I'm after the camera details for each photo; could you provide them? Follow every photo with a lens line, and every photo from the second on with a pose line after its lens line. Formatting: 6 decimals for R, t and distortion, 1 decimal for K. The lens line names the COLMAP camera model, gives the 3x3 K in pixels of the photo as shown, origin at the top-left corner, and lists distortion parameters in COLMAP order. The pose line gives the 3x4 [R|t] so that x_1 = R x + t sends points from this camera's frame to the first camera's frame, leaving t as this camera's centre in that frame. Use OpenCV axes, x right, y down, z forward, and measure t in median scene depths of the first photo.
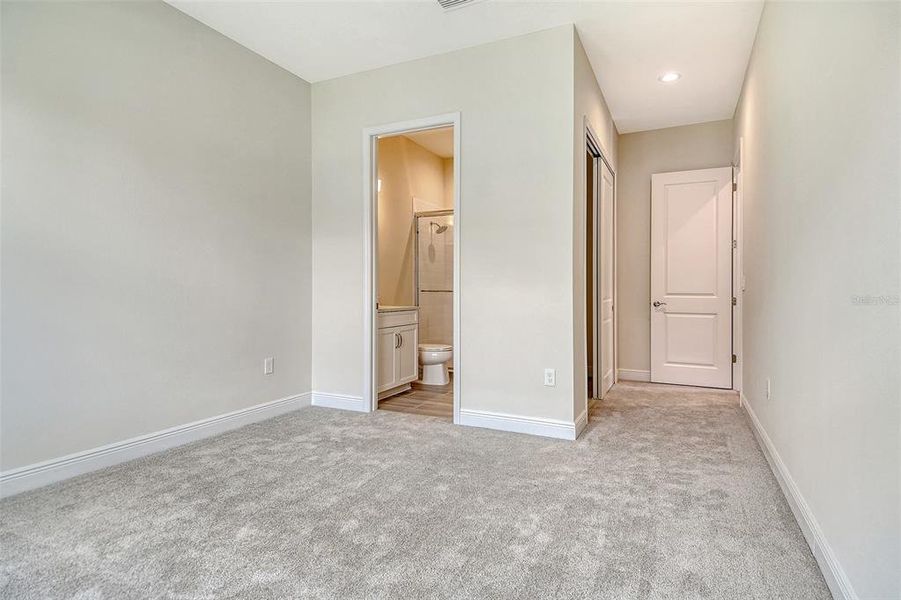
lens RADIAL K [[477.1, 0, 458.7], [0, 477.1, 290.6], [0, 0, 1]] dist [0.066605, -0.050290]
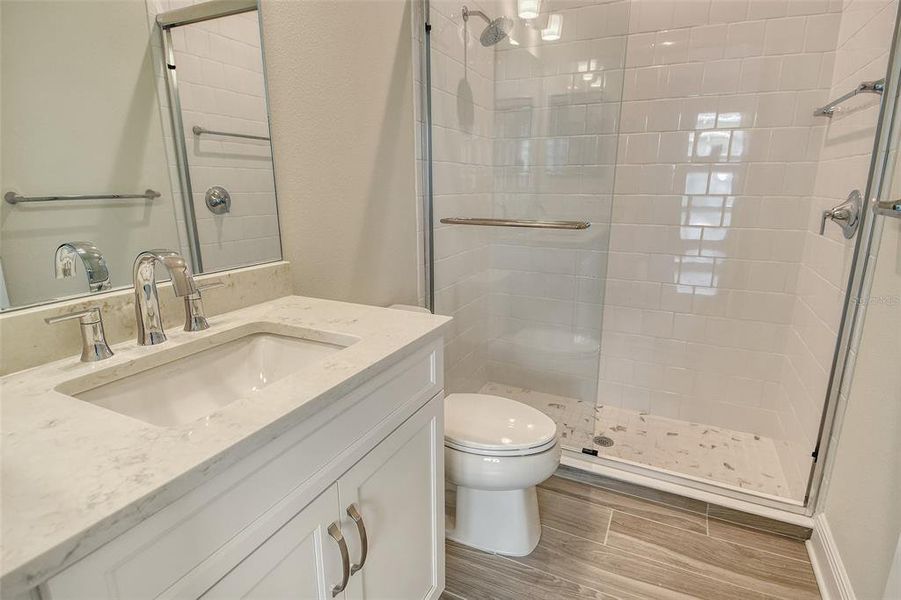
lens RADIAL K [[477.1, 0, 458.7], [0, 477.1, 290.6], [0, 0, 1]] dist [0.066605, -0.050290]
pose [[0.999985, 0.000794, -0.005409, -0.063975], [0.000456, 0.973823, 0.227307, -0.026746], [0.005448, -0.227306, 0.973808, 0.651577]]
